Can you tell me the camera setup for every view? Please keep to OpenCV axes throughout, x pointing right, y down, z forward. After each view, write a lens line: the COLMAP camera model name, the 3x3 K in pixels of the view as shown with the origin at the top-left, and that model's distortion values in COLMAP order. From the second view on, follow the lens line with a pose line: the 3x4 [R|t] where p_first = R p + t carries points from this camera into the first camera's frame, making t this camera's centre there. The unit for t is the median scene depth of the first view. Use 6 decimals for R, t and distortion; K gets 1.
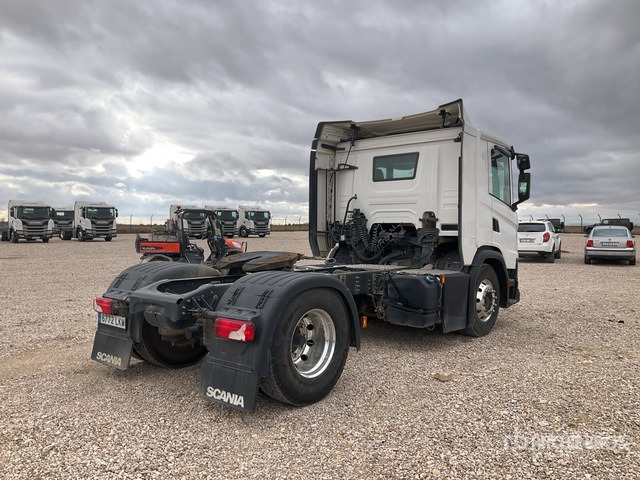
lens RADIAL K [[560.2, 0, 320.0], [0, 560.2, 240.0], [0, 0, 1]] dist [0.149220, 0.000604]
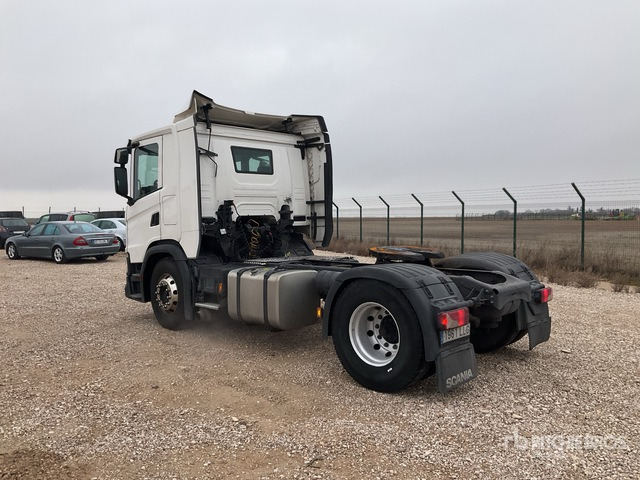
lens RADIAL K [[510.7, 0, 304.3], [0, 510.7, 245.7], [0, 0, 1]] dist [-0.004846, 0.001051]
pose [[0.077192, -0.066646, 0.994786, -0.774902], [0.029801, 0.997472, 0.064514, -0.032494], [-0.996571, 0.024666, 0.078983, 0.830754]]
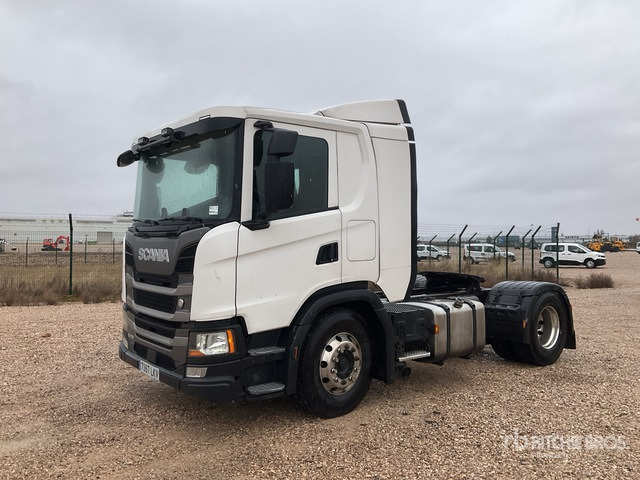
lens RADIAL K [[541.7, 0, 311.4], [0, 541.7, 241.4], [0, 0, 1]] dist [0.006986, -0.000934]
pose [[-0.979132, -0.007752, 0.203076, -0.027180], [-0.005997, 0.999939, 0.009254, -0.047980], [-0.203136, 0.007843, -0.979119, 1.752969]]
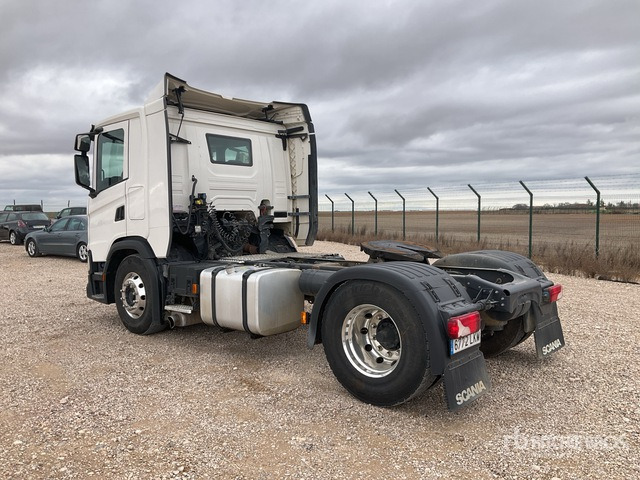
lens RADIAL K [[530.6, 0, 311.6], [0, 530.6, 239.4], [0, 0, 1]] dist [0.029636, -0.002258]
pose [[0.021507, -0.055328, 0.998237, -0.737279], [0.020865, 0.998275, 0.054881, -0.027732], [-0.999551, 0.019648, 0.022624, 0.840573]]
